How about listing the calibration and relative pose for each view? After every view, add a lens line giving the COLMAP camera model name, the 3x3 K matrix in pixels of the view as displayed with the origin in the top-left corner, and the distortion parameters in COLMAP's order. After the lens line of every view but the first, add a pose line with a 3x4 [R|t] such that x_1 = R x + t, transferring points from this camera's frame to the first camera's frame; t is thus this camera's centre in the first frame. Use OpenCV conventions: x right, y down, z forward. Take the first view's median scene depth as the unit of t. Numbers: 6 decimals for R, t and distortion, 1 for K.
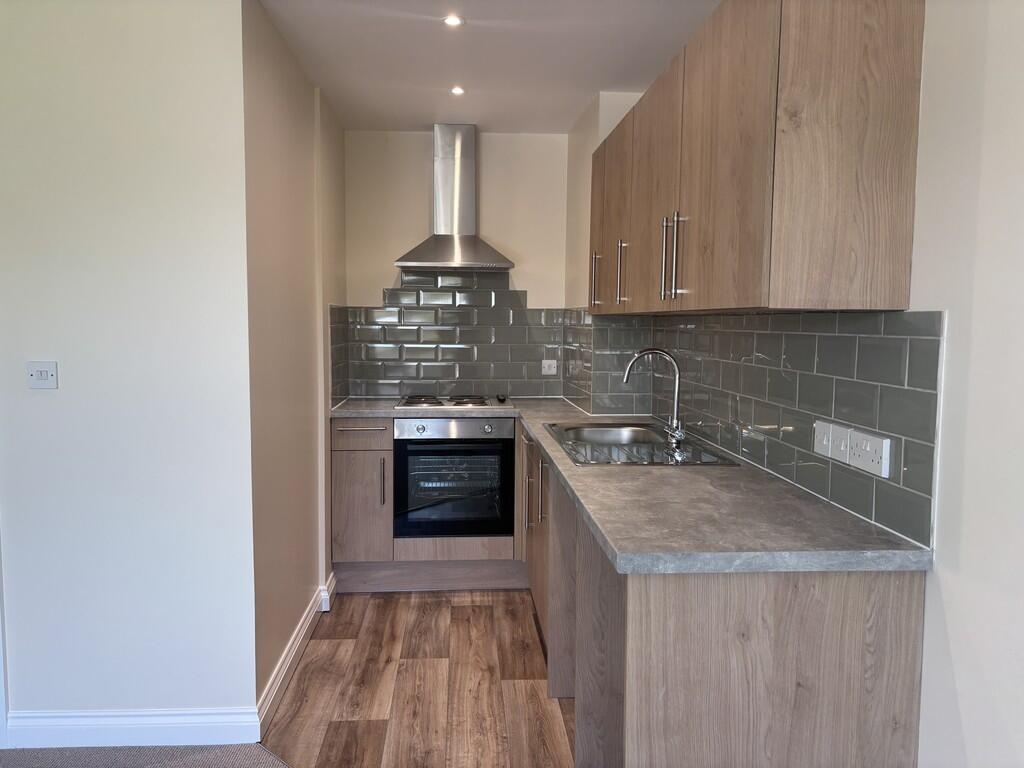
lens RADIAL K [[773.7, 0, 512.0], [0, 773.7, 384.0], [0, 0, 1]] dist [0.090974, -0.112816]
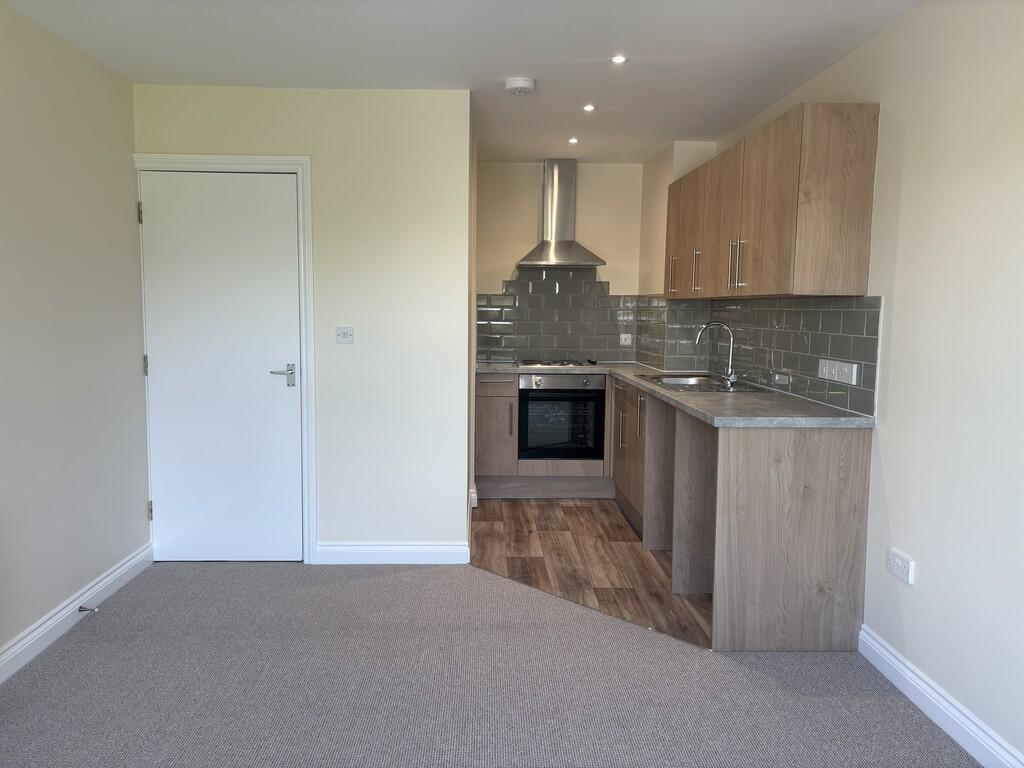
lens RADIAL K [[768.9, 0, 512.0], [0, 768.9, 384.0], [0, 0, 1]] dist [0.117098, -0.265507]
pose [[0.999597, 0.007240, -0.027458, -0.167959], [-0.006775, 0.999833, 0.016994, 0.051825], [0.027577, -0.016802, 0.999478, -0.507883]]
